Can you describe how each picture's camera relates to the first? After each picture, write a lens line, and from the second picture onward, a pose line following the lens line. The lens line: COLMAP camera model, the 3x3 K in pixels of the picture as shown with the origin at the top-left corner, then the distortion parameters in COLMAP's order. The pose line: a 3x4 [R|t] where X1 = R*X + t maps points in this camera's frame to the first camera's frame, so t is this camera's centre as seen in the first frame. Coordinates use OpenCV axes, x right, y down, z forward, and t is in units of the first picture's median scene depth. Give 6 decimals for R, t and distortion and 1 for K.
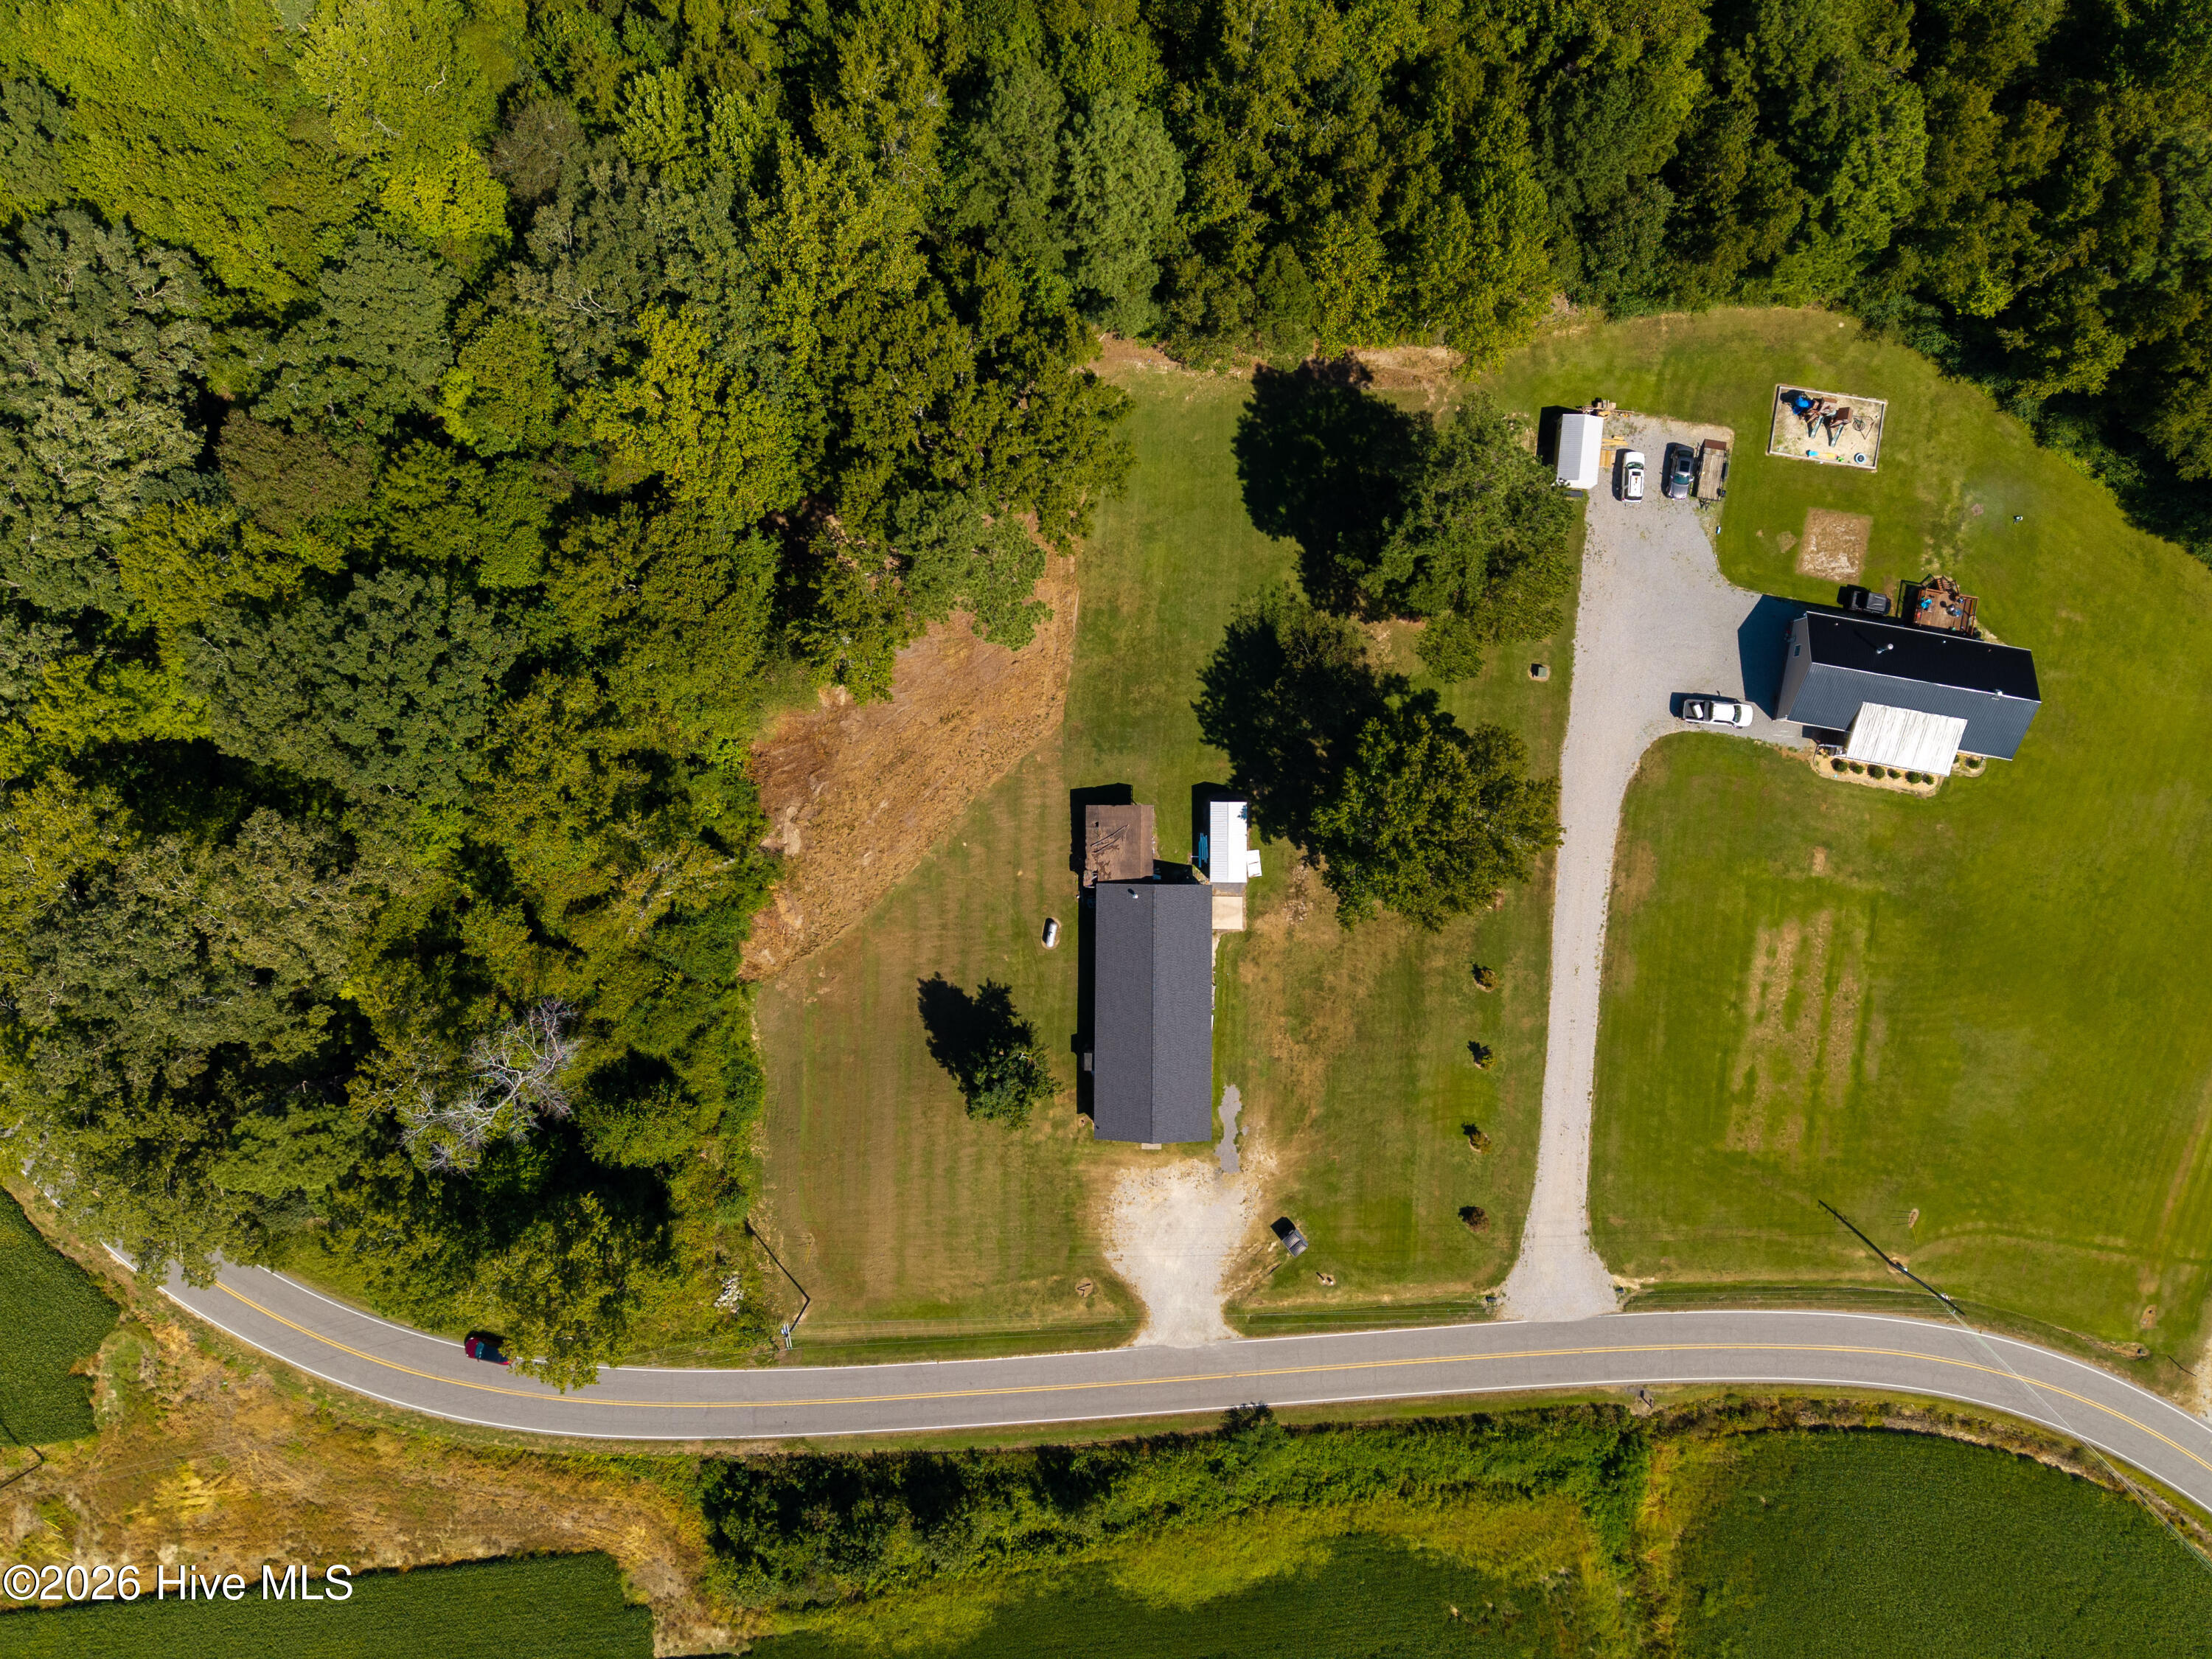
lens RADIAL K [[1475.0, 0, 1101.7], [0, 1475.0, 825.0], [0, 0, 1]] dist [0.031868, -0.029015]
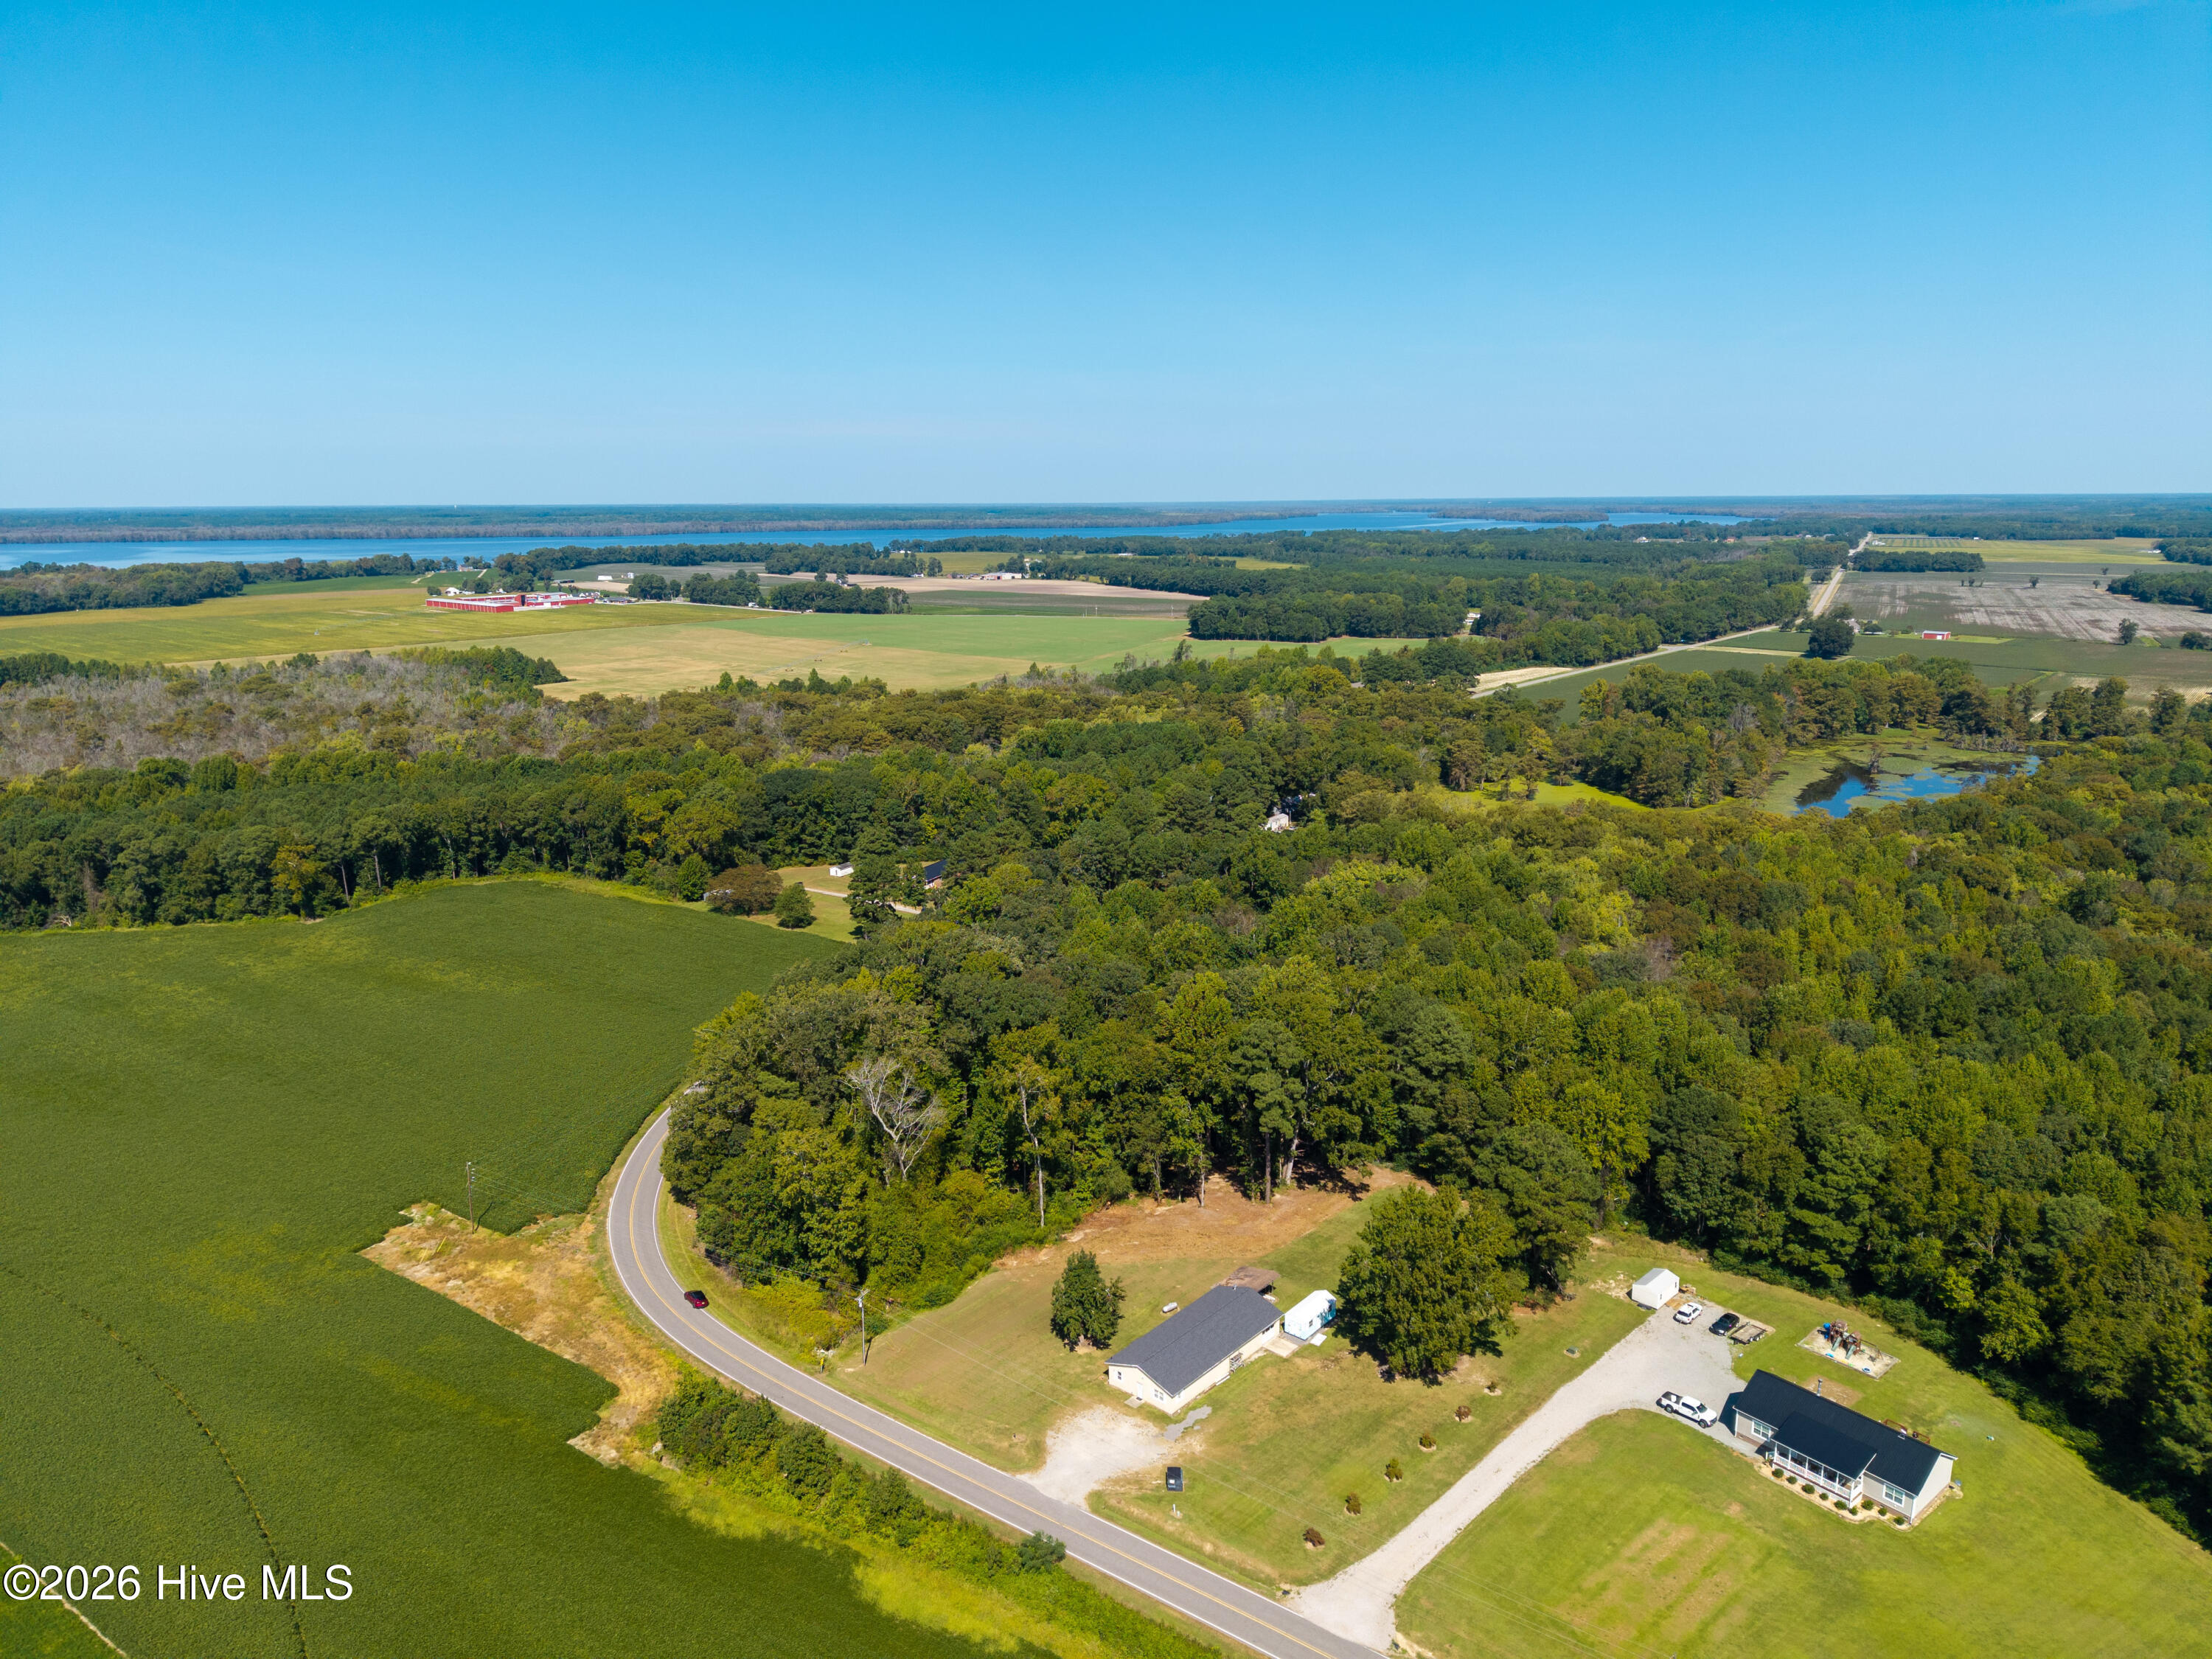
lens RADIAL K [[1475.0, 0, 1102.9], [0, 1475.0, 821.6], [0, 0, 1]] dist [0.031868, -0.029015]
pose [[0.760581, 0.143750, -0.633129, 0.762284], [-0.649197, 0.180051, -0.739003, 1.100229], [0.007764, 0.973097, 0.230266, 0.205804]]
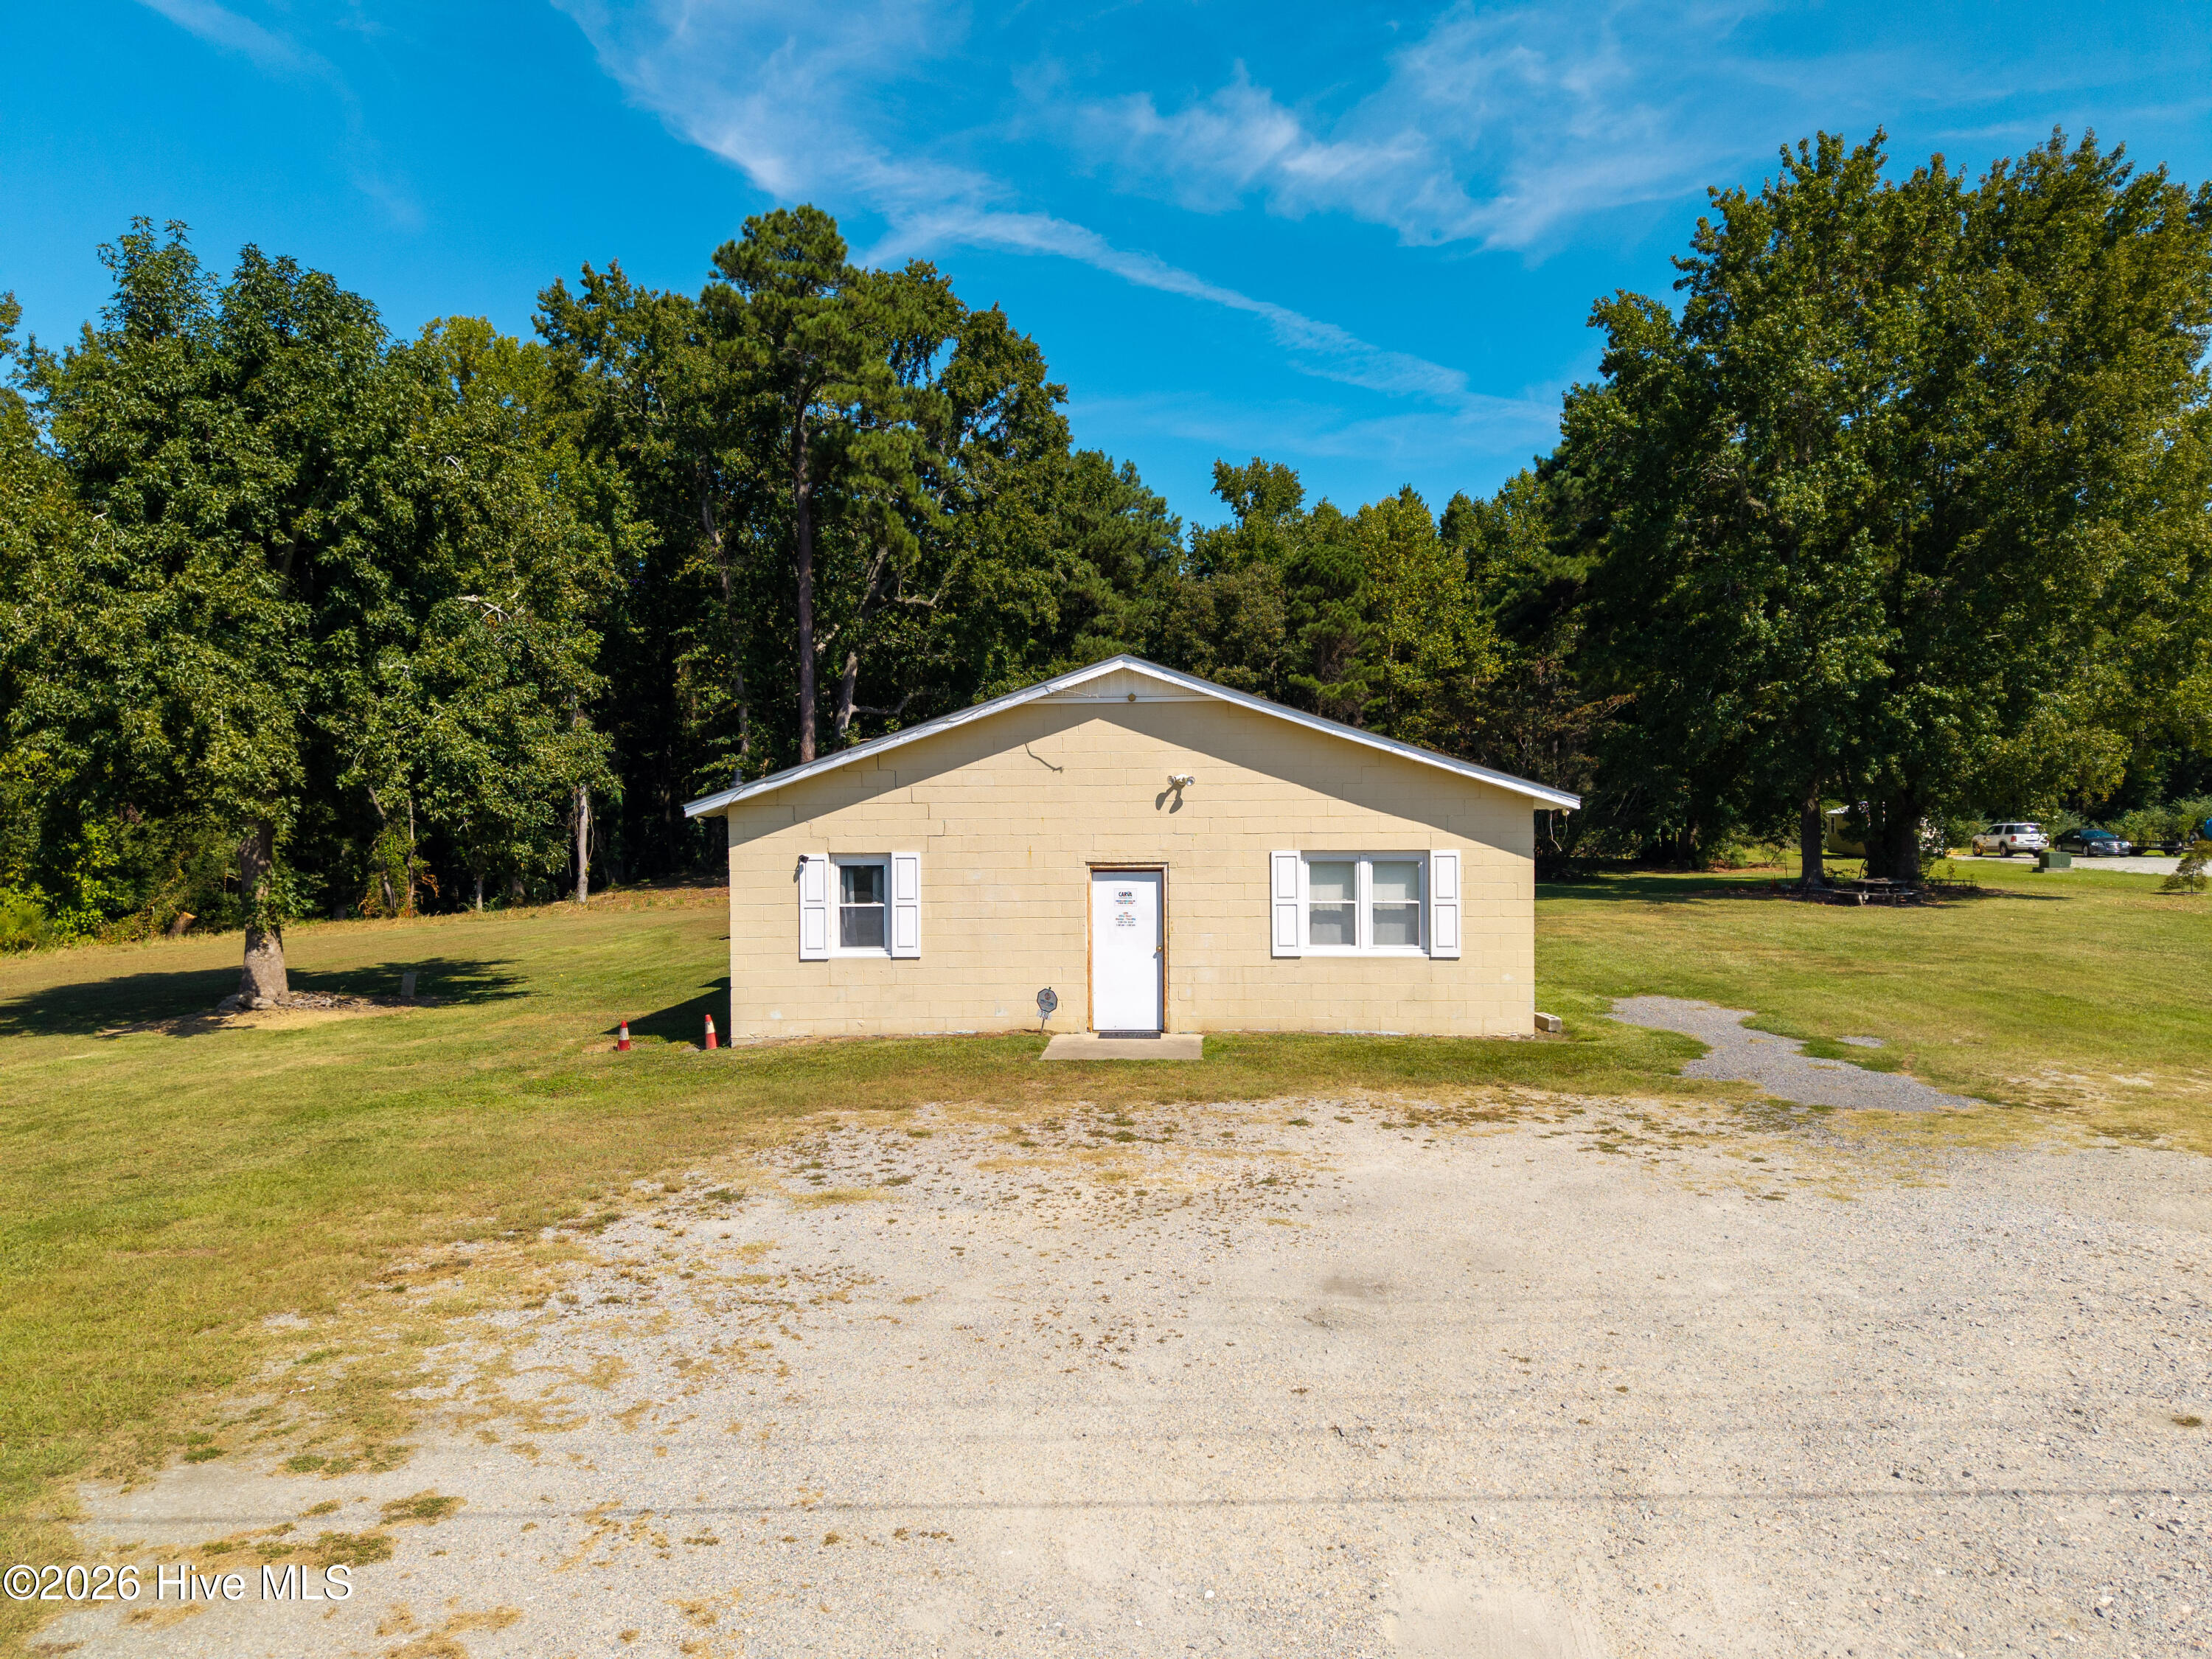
lens RADIAL K [[1475.0, 0, 1112.9], [0, 1475.0, 837.9], [0, 0, 1]] dist [0.031868, -0.029015]
pose [[0.999452, 0.002982, -0.032966, 0.036928], [-0.033045, 0.032049, -0.998940, 0.337082], [-0.001922, 0.999482, 0.032130, 0.978696]]
